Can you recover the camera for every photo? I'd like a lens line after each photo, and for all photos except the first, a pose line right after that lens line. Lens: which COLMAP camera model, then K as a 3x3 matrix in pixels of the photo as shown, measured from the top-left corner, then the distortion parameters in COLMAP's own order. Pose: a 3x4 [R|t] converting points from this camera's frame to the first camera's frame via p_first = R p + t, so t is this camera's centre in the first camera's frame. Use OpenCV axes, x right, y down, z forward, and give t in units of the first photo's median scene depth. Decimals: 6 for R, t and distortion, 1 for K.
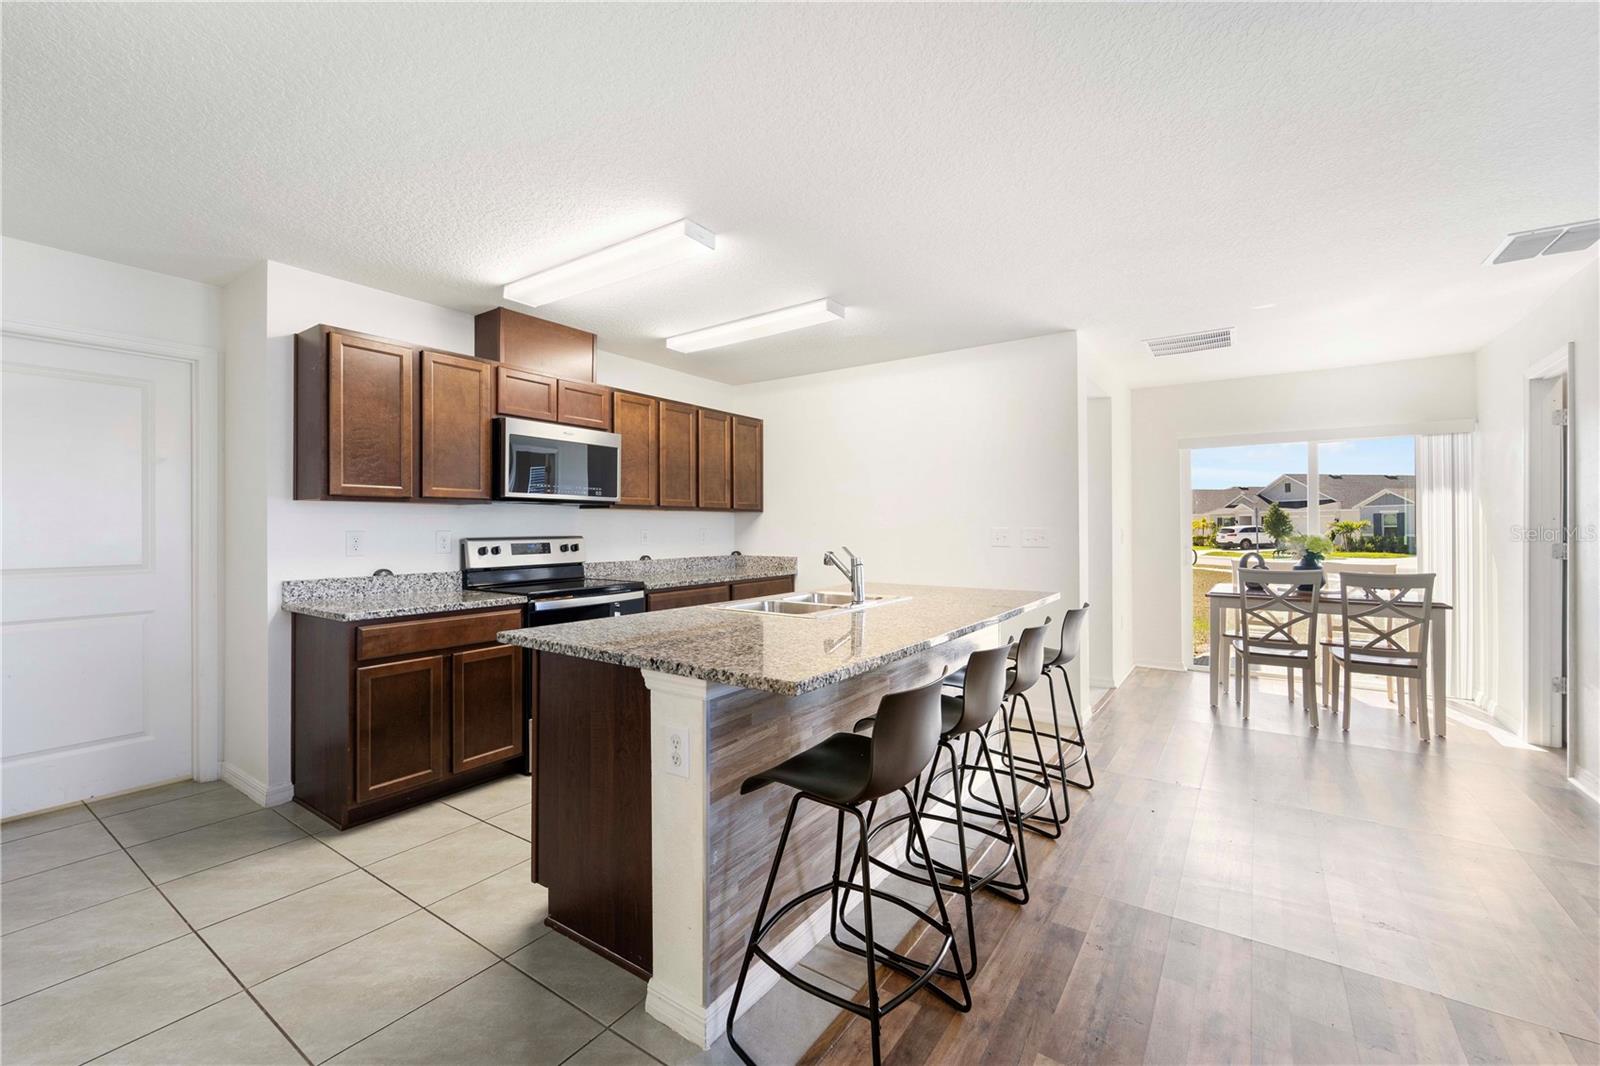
lens RADIAL K [[642.8, 0, 810.1], [0, 642.8, 526.6], [0, 0, 1]] dist [-0.011393, -0.000976]
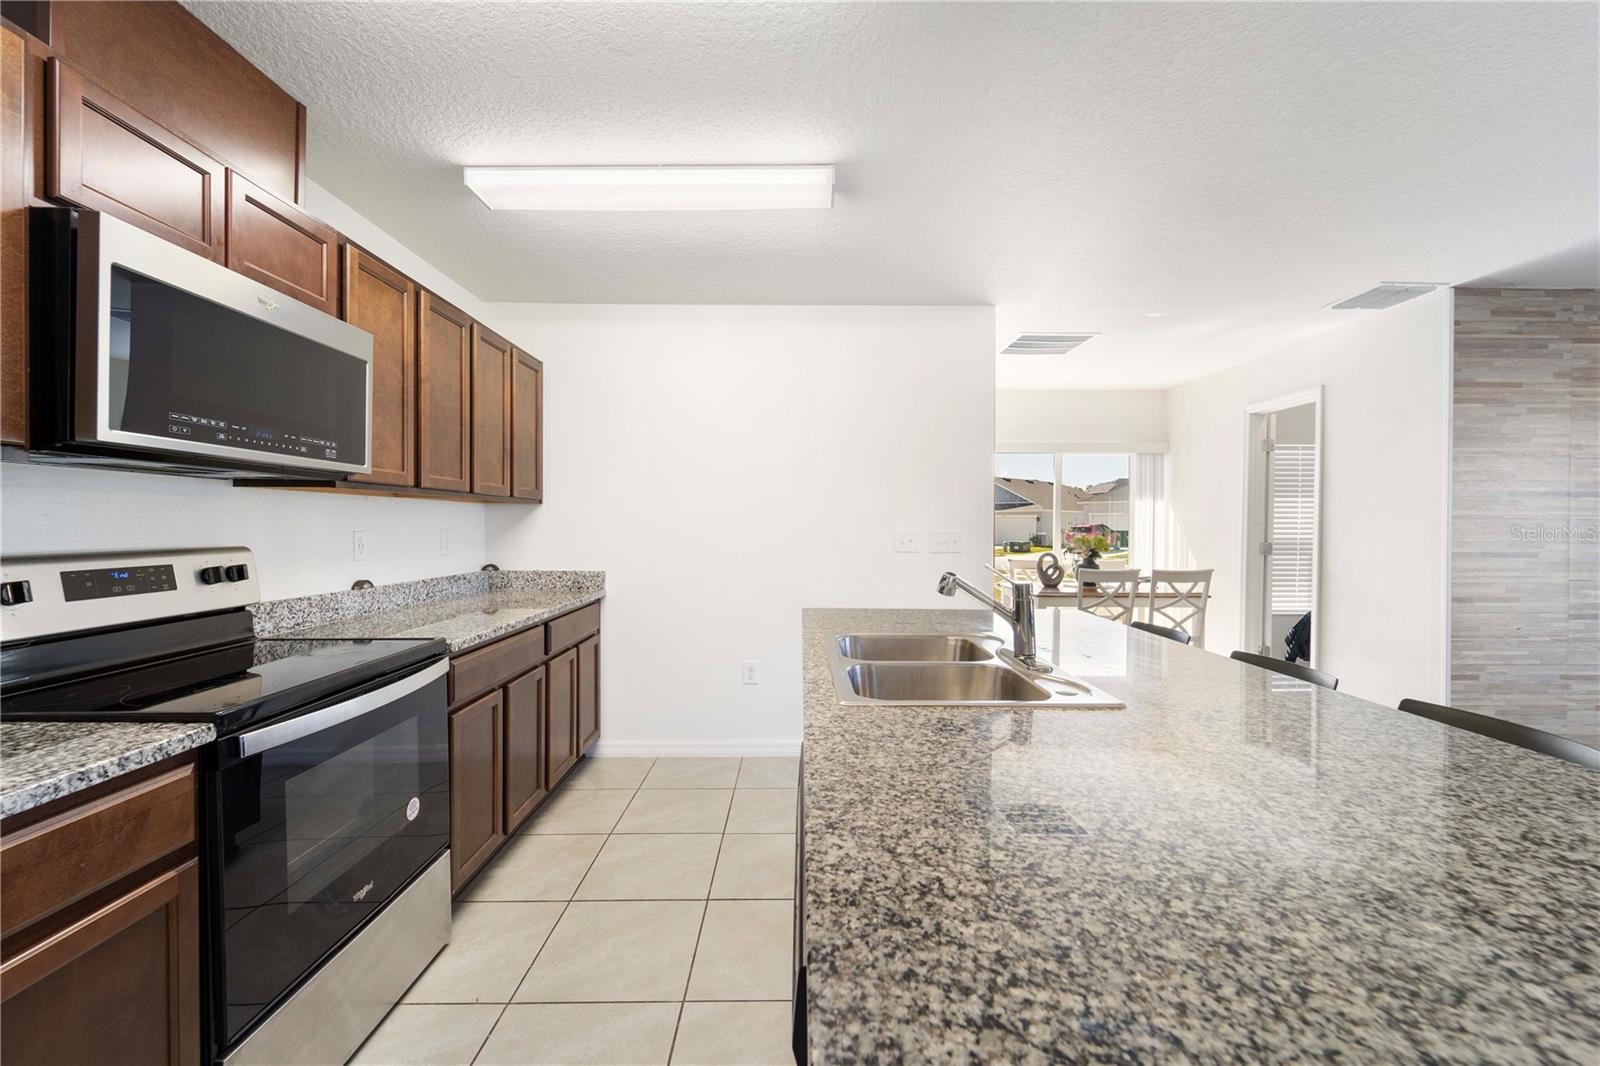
lens RADIAL K [[642.8, 0, 810.8], [0, 642.8, 528.0], [0, 0, 1]] dist [-0.011393, -0.000976]
pose [[0.820081, 0.002243, 0.572242, -0.300349], [-0.004891, 0.999983, 0.003089, -0.001911], [-0.572226, -0.005332, 0.820079, 0.422257]]
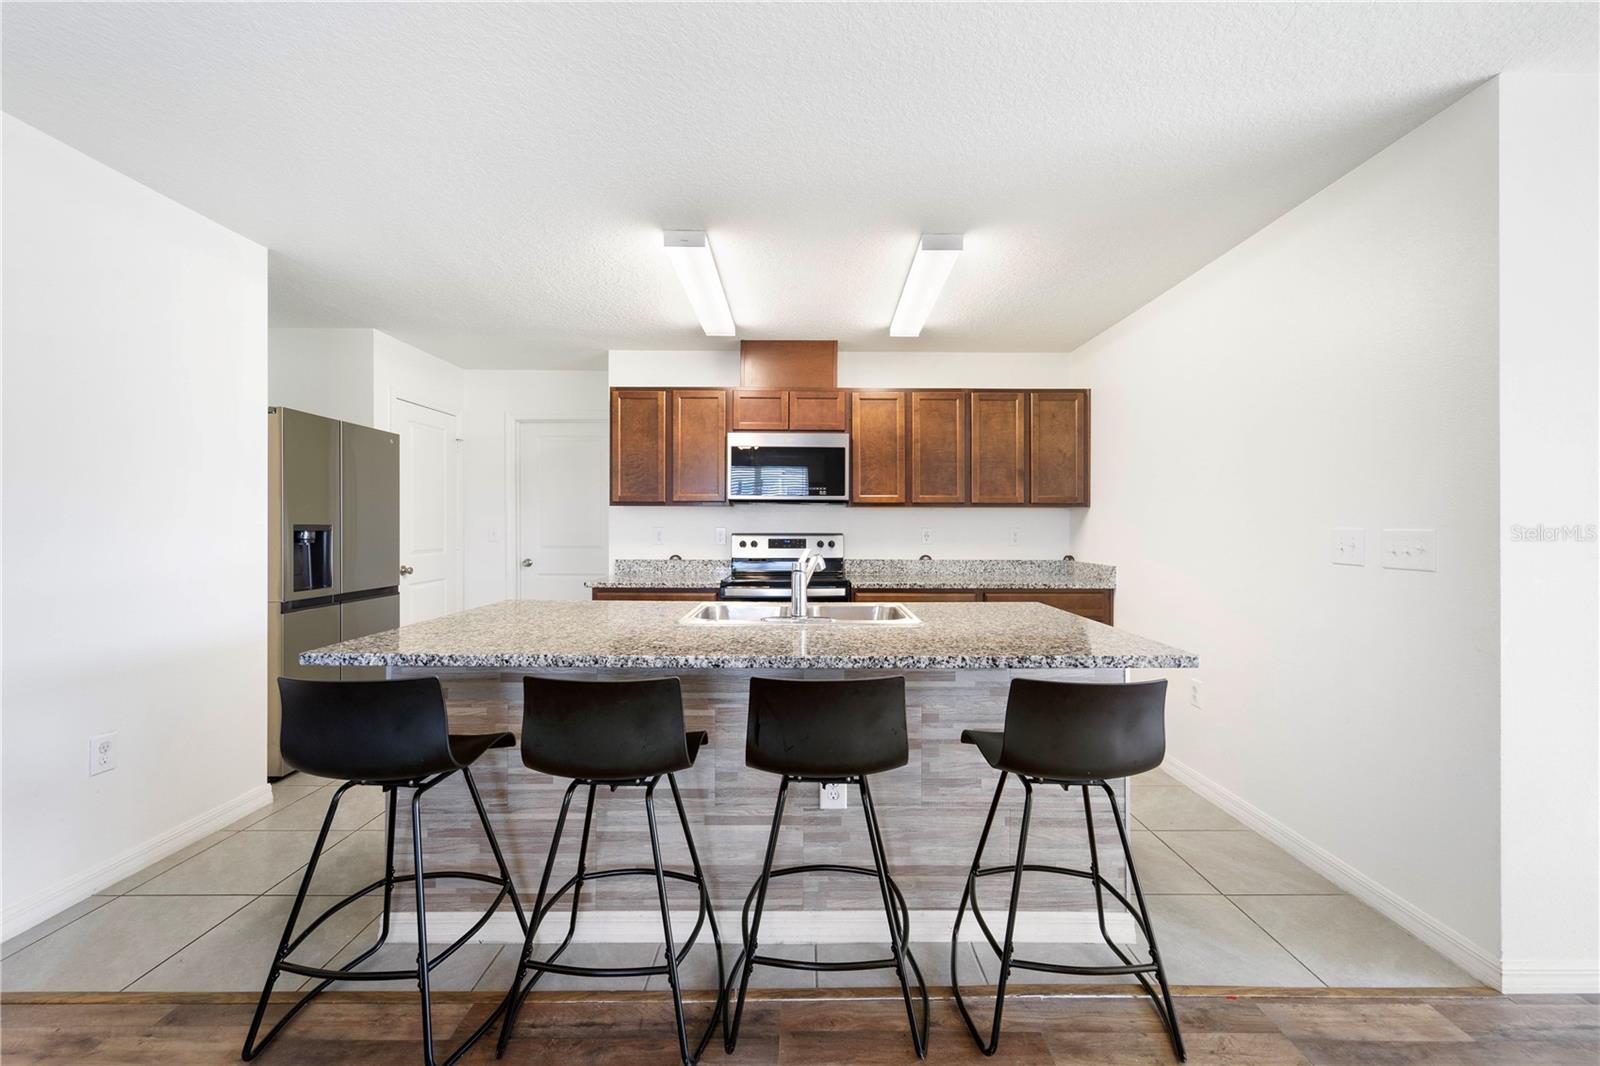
lens RADIAL K [[642.8, 0, 816.3], [0, 642.8, 528.2], [0, 0, 1]] dist [-0.011393, -0.000976]
pose [[0.567095, 0.007330, -0.823620, 0.515887], [-0.004062, 0.999973, 0.006103, -0.000145], [0.823642, -0.000115, 0.567110, 0.384544]]
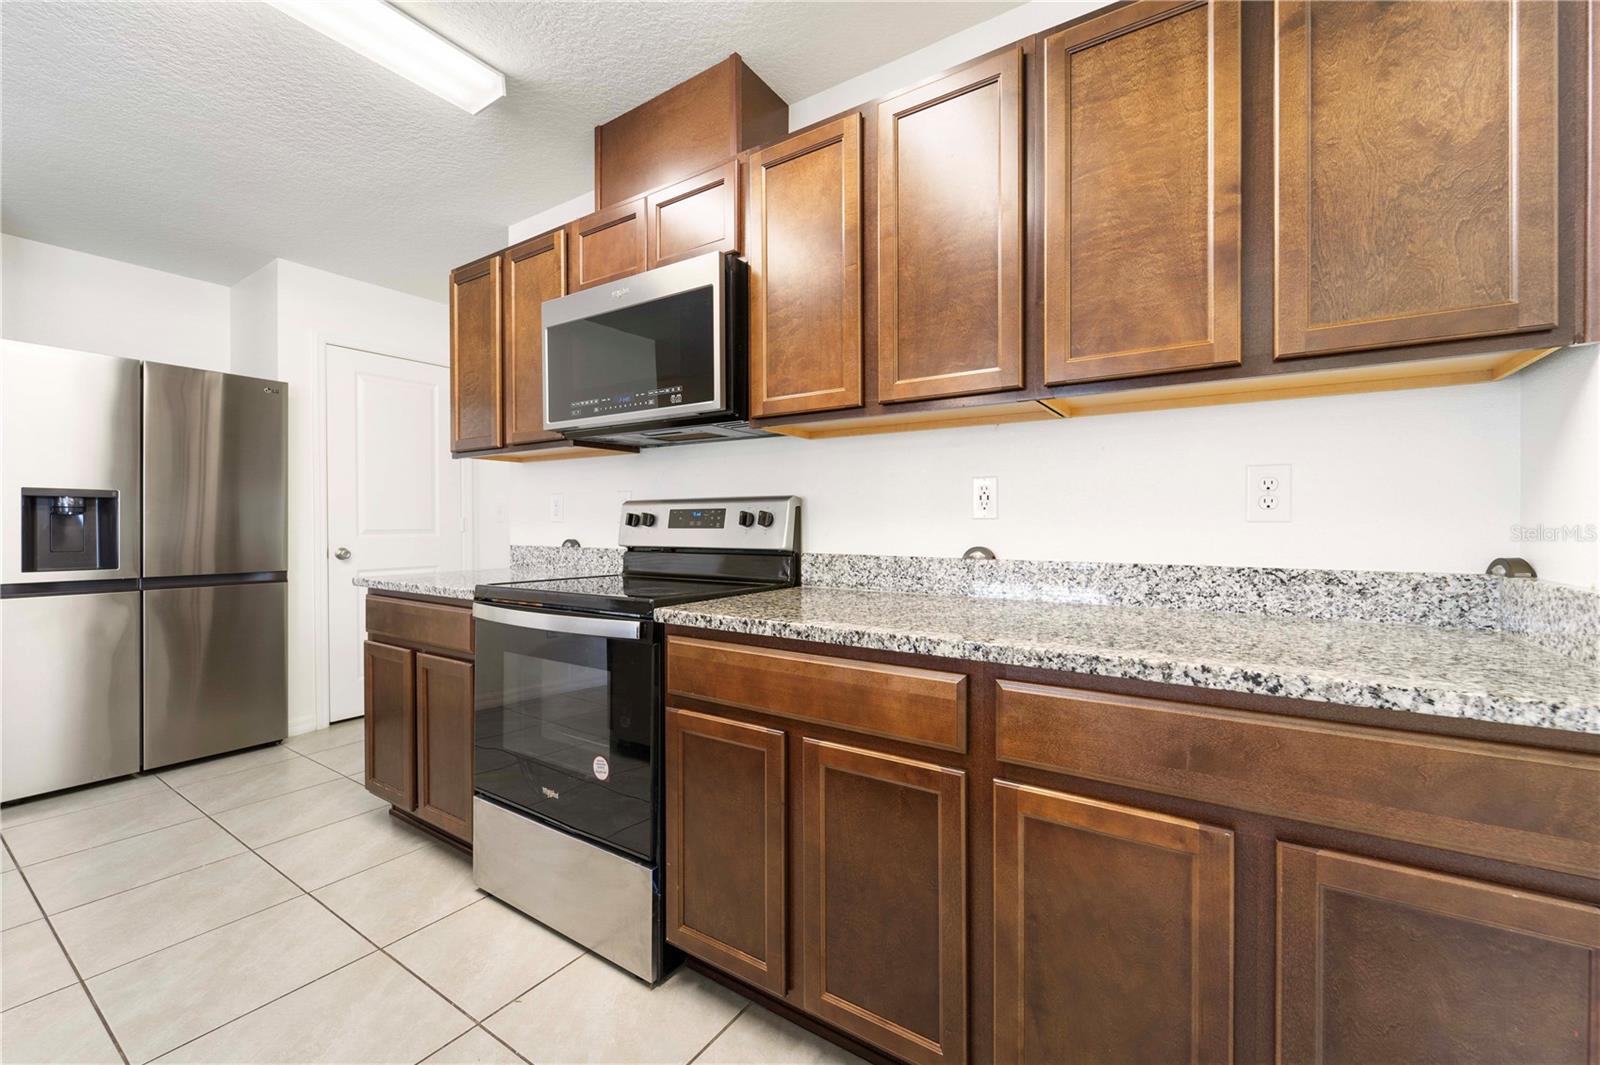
lens RADIAL K [[656.1, 0, 804.4], [0, 656.1, 529.2], [0, 0, 1]] dist [-0.000390, -0.000125]
pose [[-0.000607, 0.011005, -0.999939, 0.141079], [-0.001294, 0.999939, 0.011006, 0.036207], [0.999999, 0.001301, -0.000593, 1.063119]]
